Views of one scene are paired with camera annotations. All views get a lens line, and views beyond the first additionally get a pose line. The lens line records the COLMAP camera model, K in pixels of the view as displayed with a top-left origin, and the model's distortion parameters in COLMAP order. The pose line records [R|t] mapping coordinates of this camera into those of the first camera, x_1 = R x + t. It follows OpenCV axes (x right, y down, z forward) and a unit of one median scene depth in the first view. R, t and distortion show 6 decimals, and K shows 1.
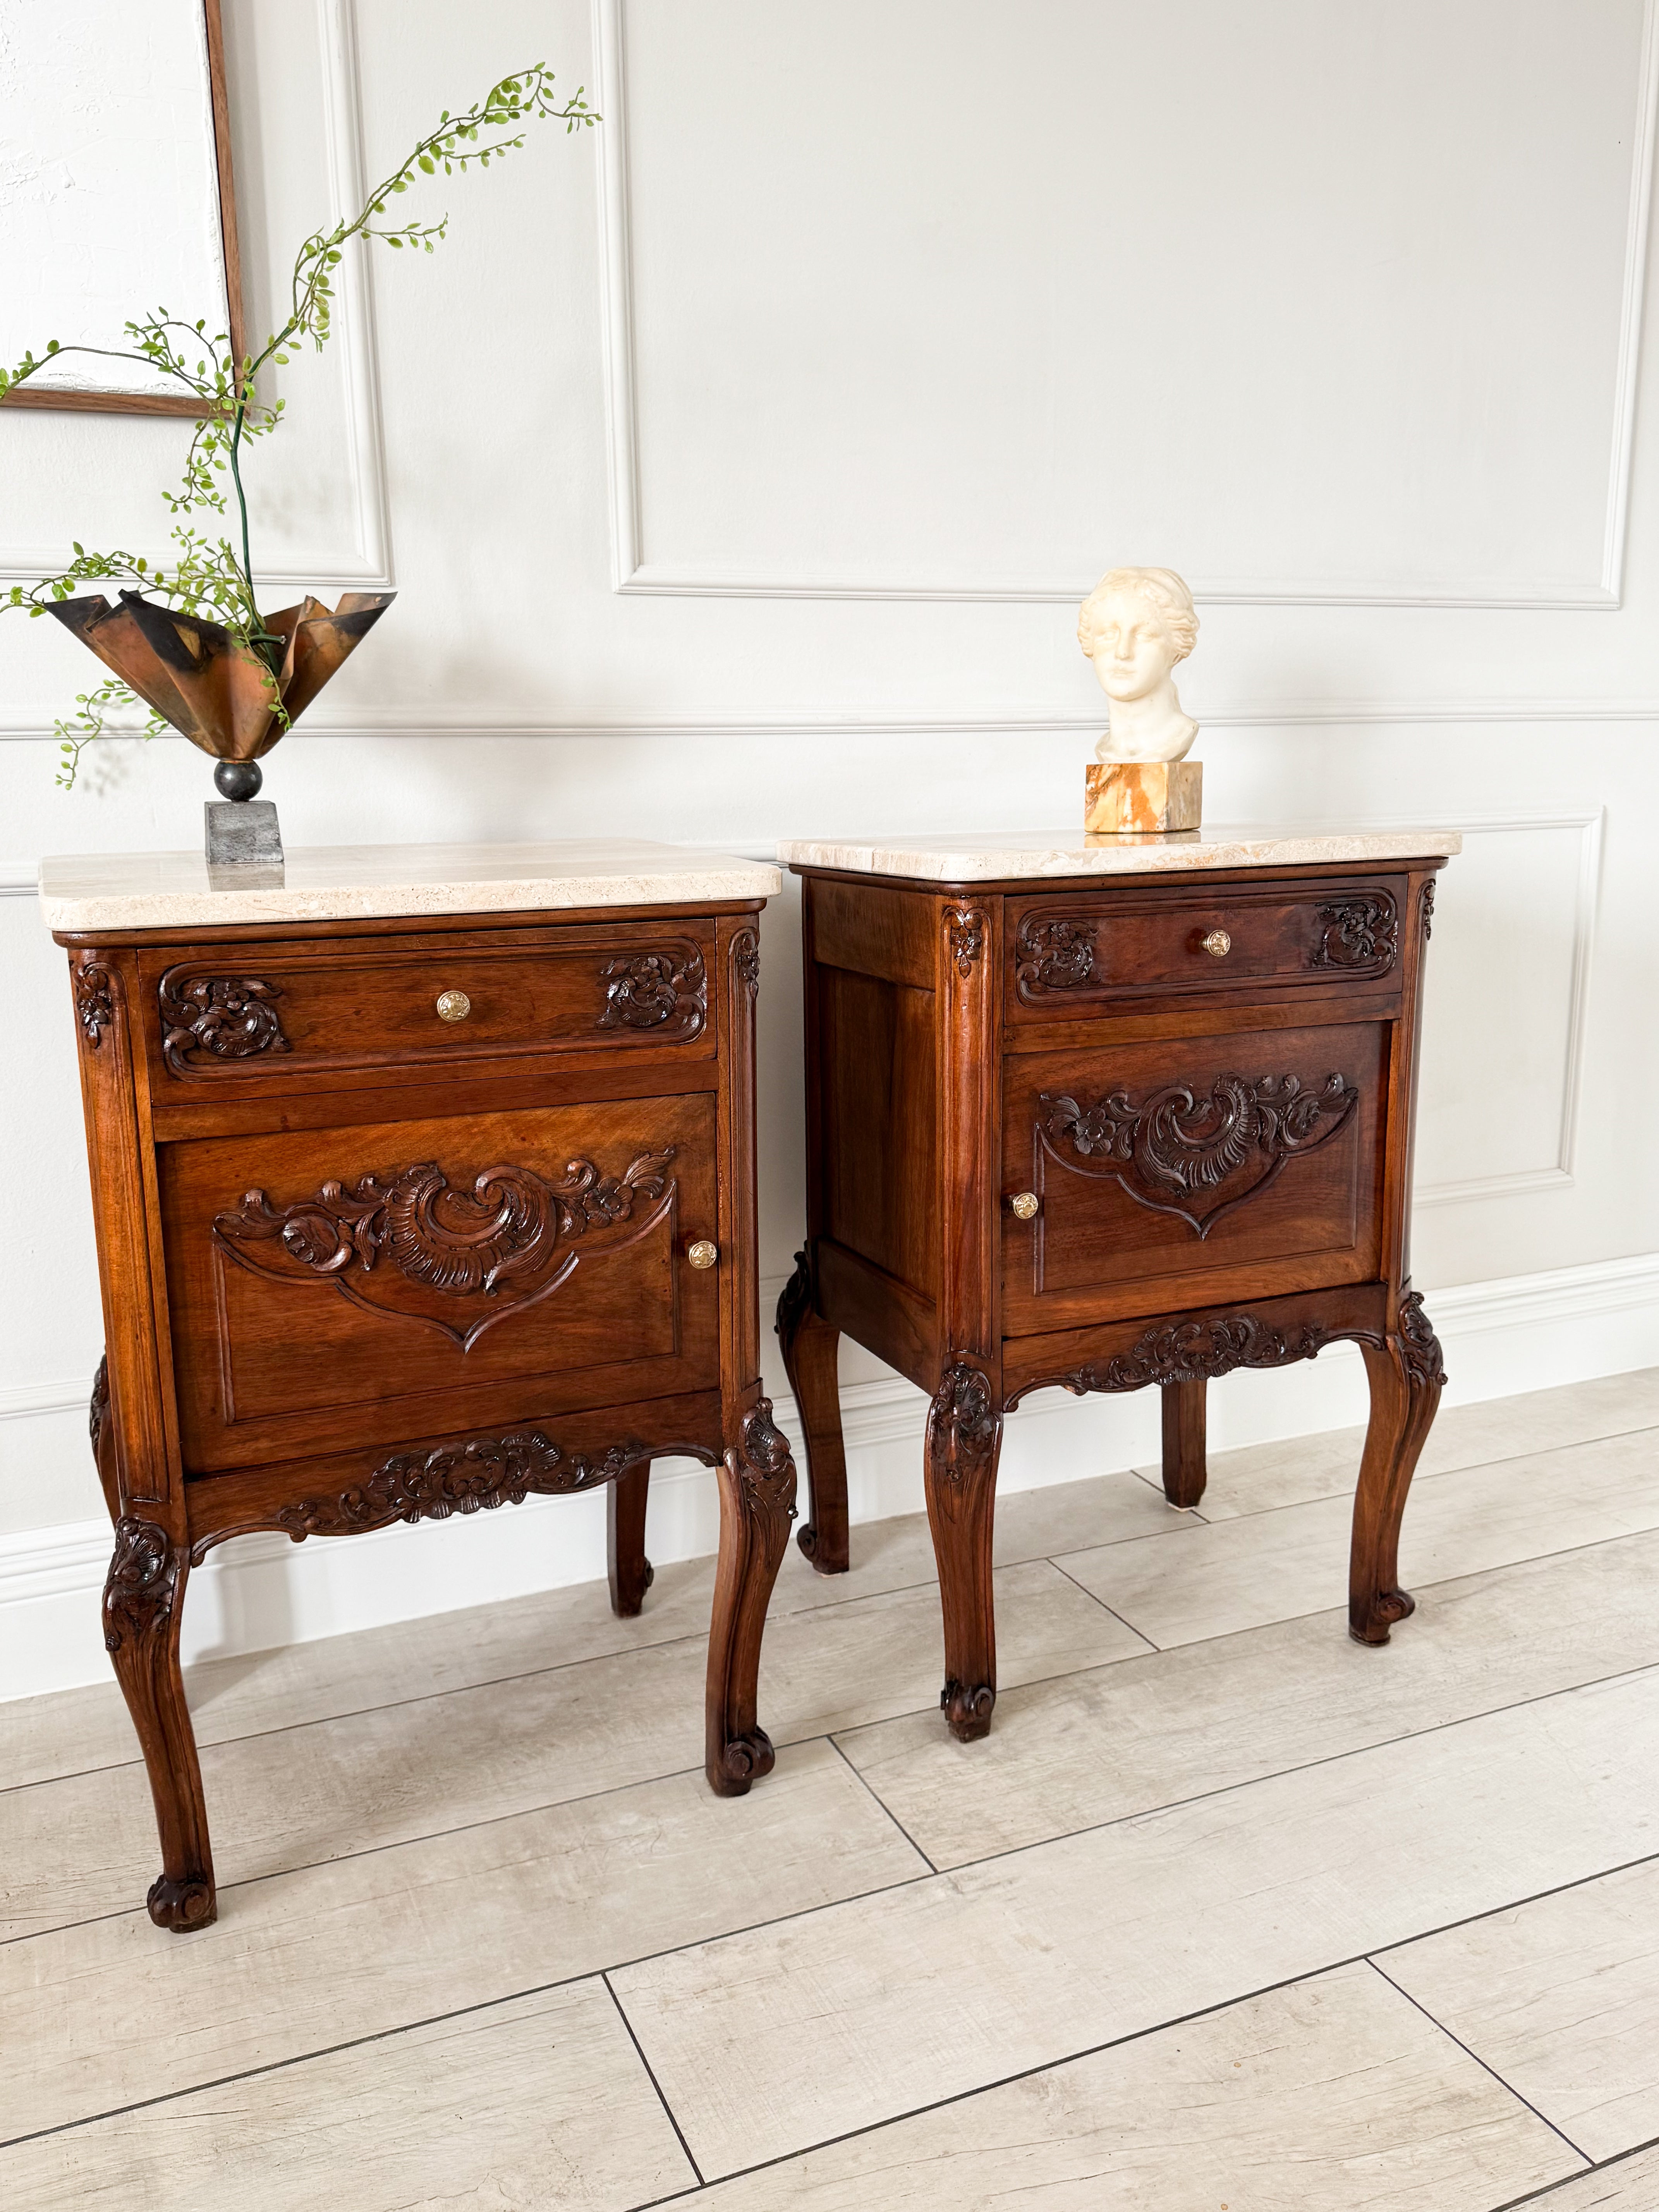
lens RADIAL K [[1772.9, 0, 825.5], [0, 1772.9, 1114.0], [0, 0, 1]] dist [0.159786, -0.306897]
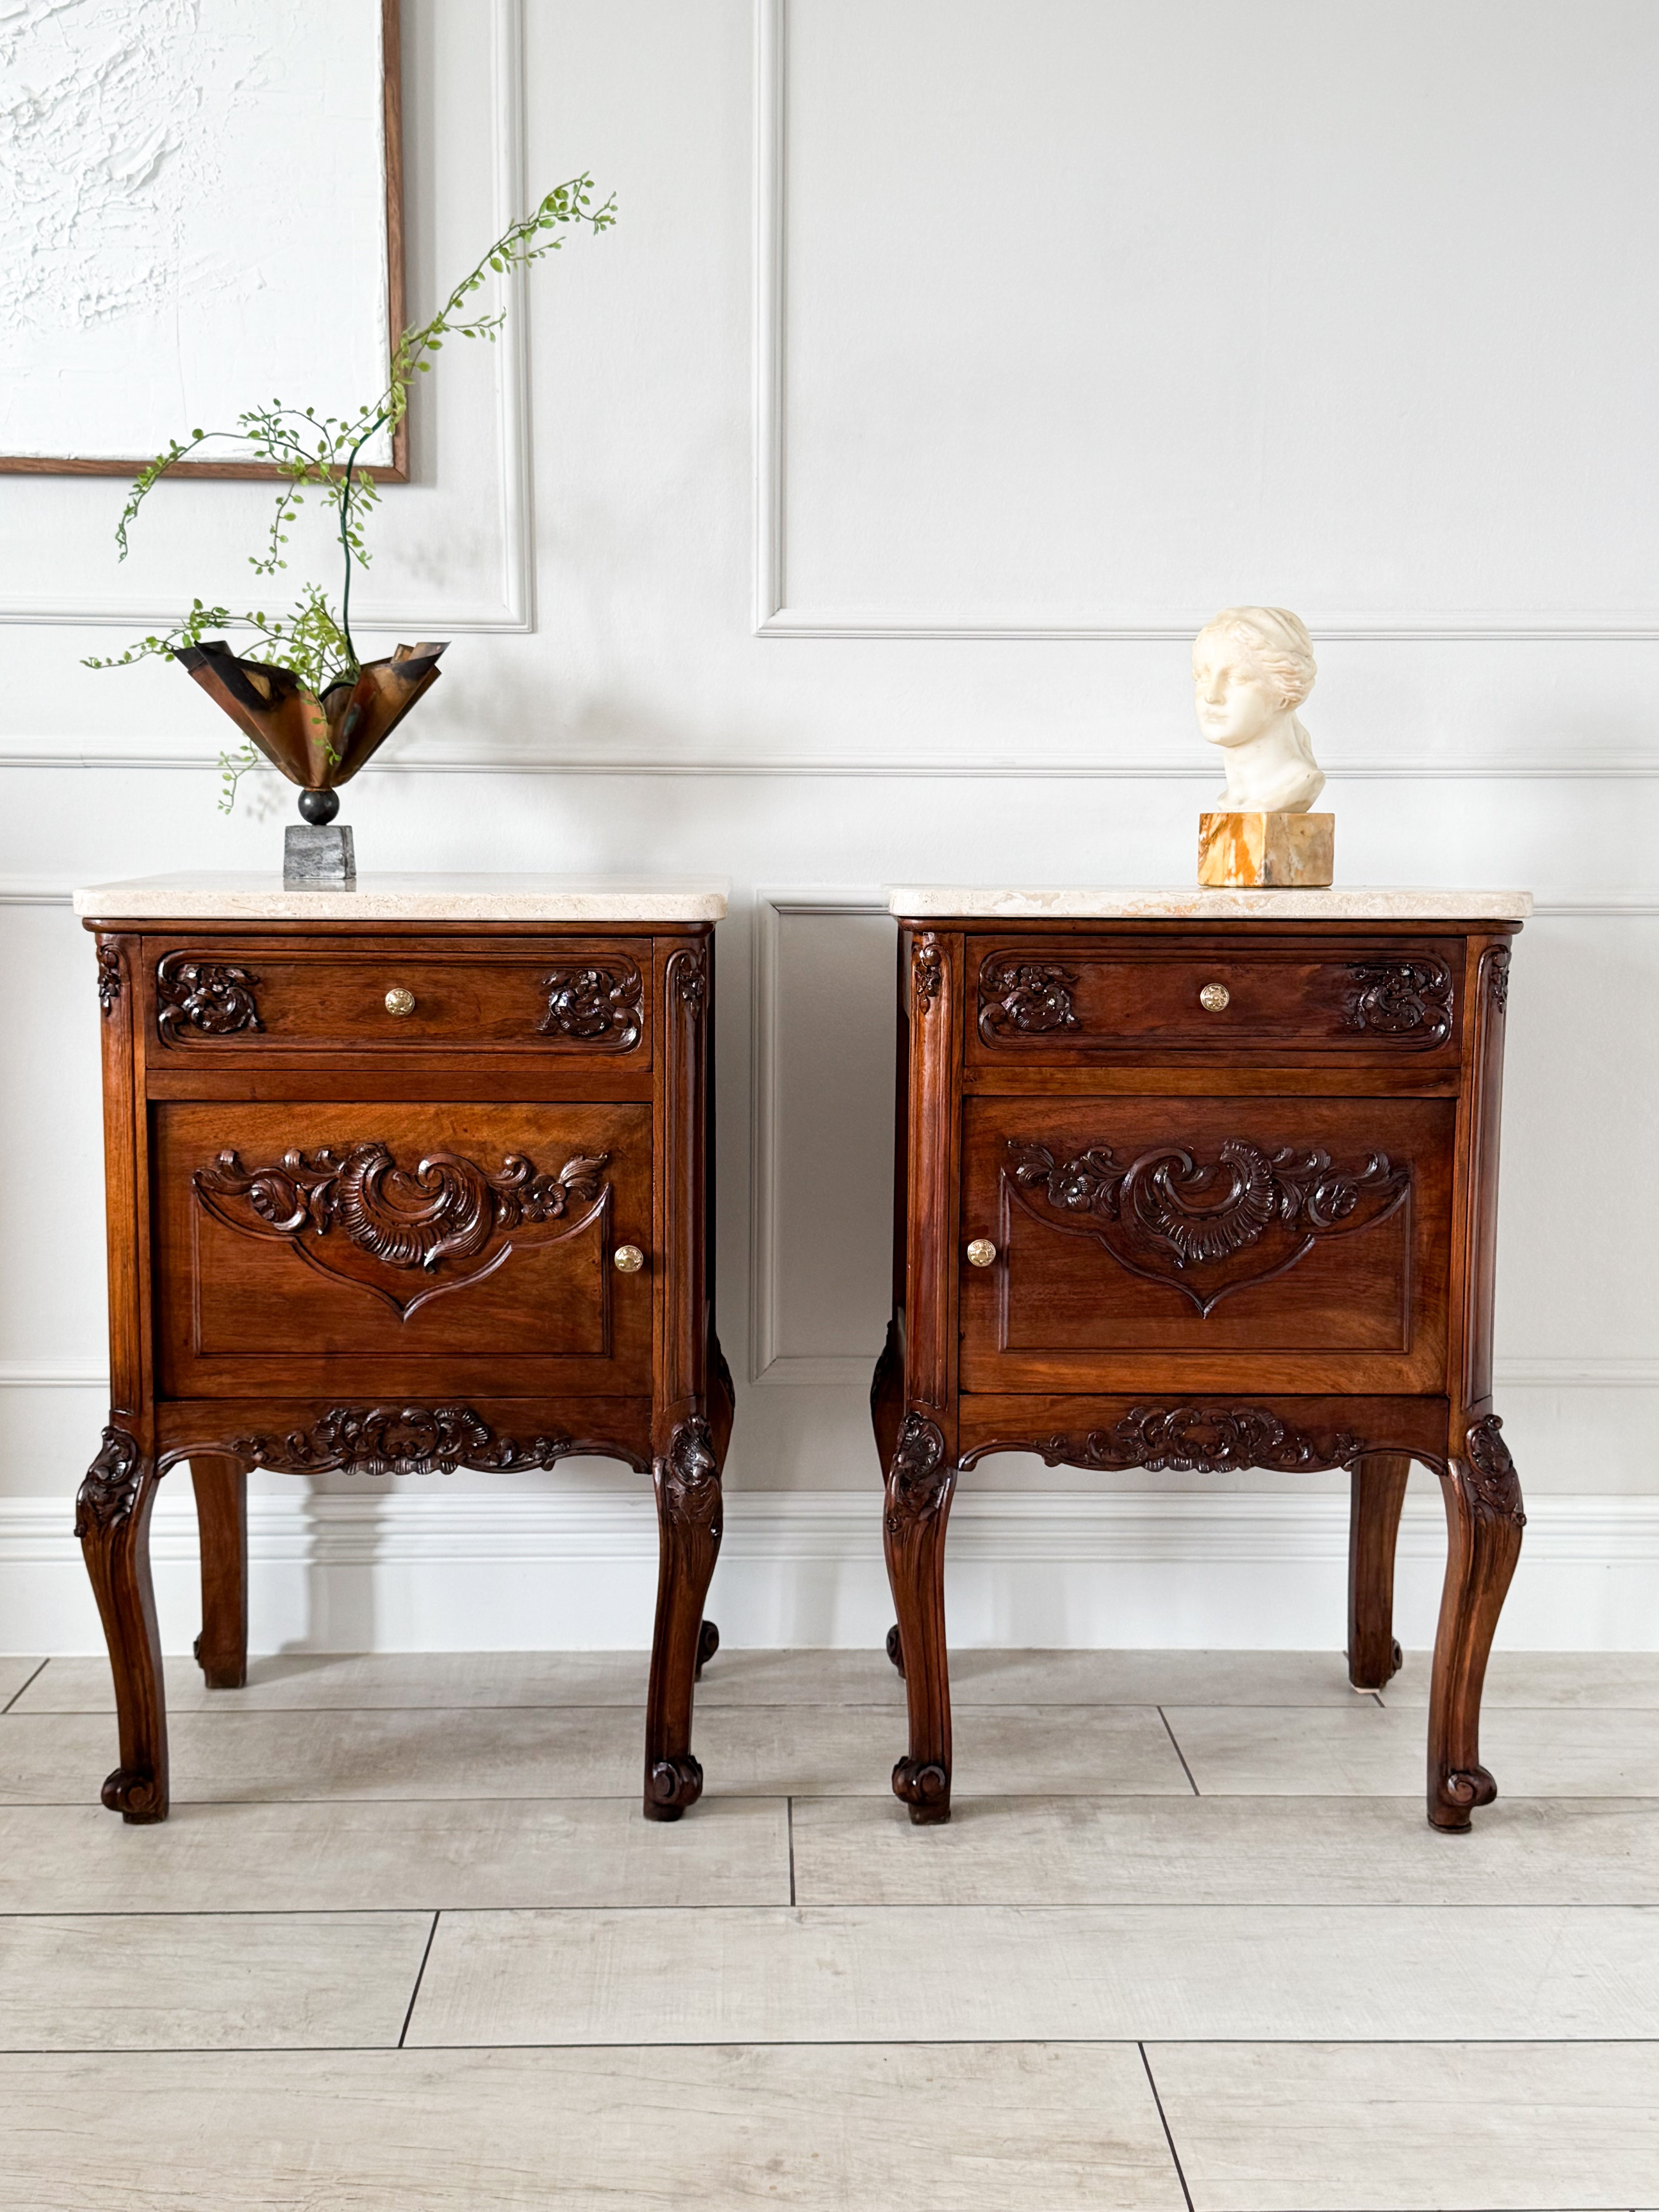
lens RADIAL K [[2545.2, 0, 829.5], [0, 2545.2, 1106.0], [0, 0, 1]] dist [0.131310, 0.000526]
pose [[0.927943, 0.064316, -0.367131, 0.534559], [-0.096245, 0.992941, -0.069316, 0.075479], [0.360081, 0.099656, 0.927583, -0.325722]]
